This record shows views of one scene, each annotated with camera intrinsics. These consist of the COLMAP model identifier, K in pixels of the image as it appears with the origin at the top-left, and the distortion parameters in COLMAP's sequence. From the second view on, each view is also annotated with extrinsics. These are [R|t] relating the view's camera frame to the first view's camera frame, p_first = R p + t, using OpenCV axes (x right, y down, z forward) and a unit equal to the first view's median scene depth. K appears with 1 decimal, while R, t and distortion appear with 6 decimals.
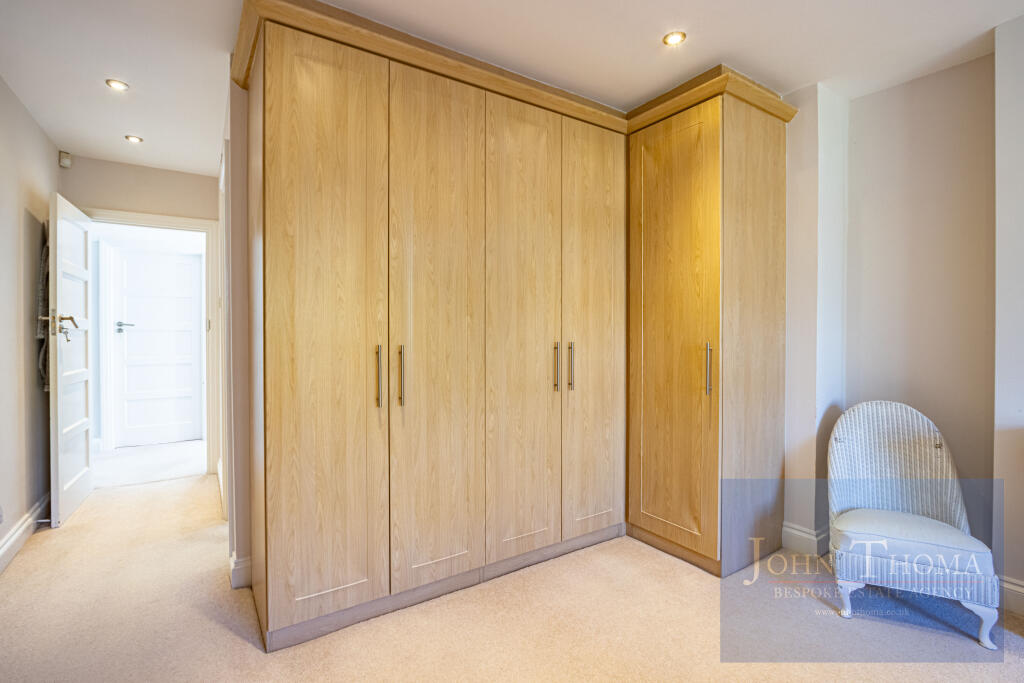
lens RADIAL K [[474.4, 0, 513.0], [0, 474.4, 341.1], [0, 0, 1]] dist [-0.020800, 0.002797]
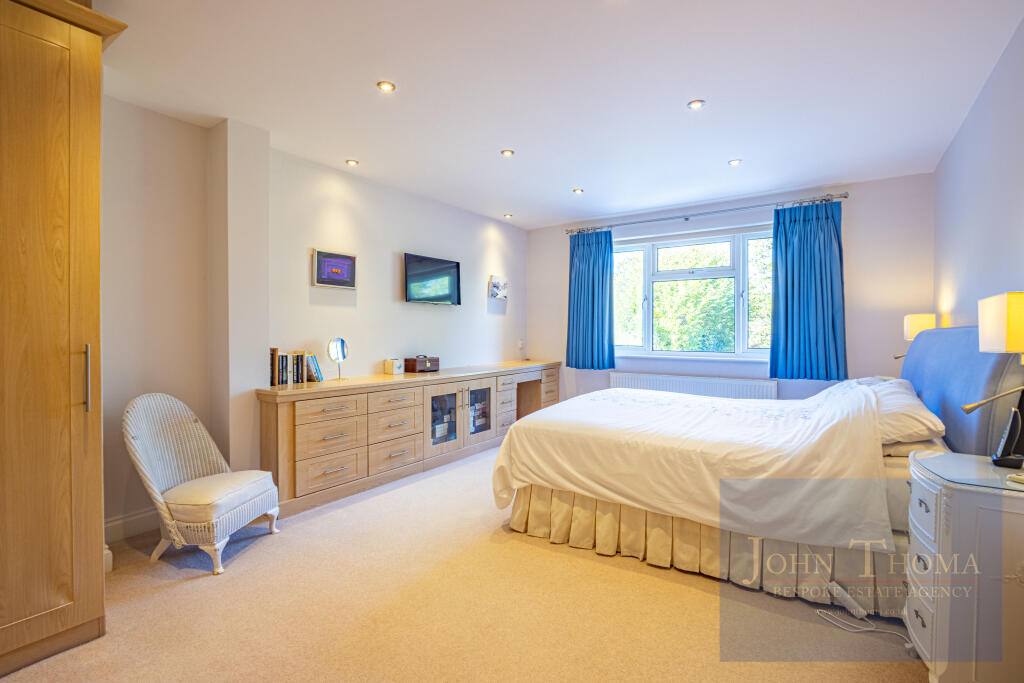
lens RADIAL K [[474.4, 0, 512.6], [0, 474.4, 336.2], [0, 0, 1]] dist [-0.020800, 0.002797]
pose [[-0.382007, -0.005107, 0.924145, -0.575037], [0.019624, 0.999714, 0.013636, -0.005819], [-0.923951, 0.023345, -0.381797, 0.665119]]
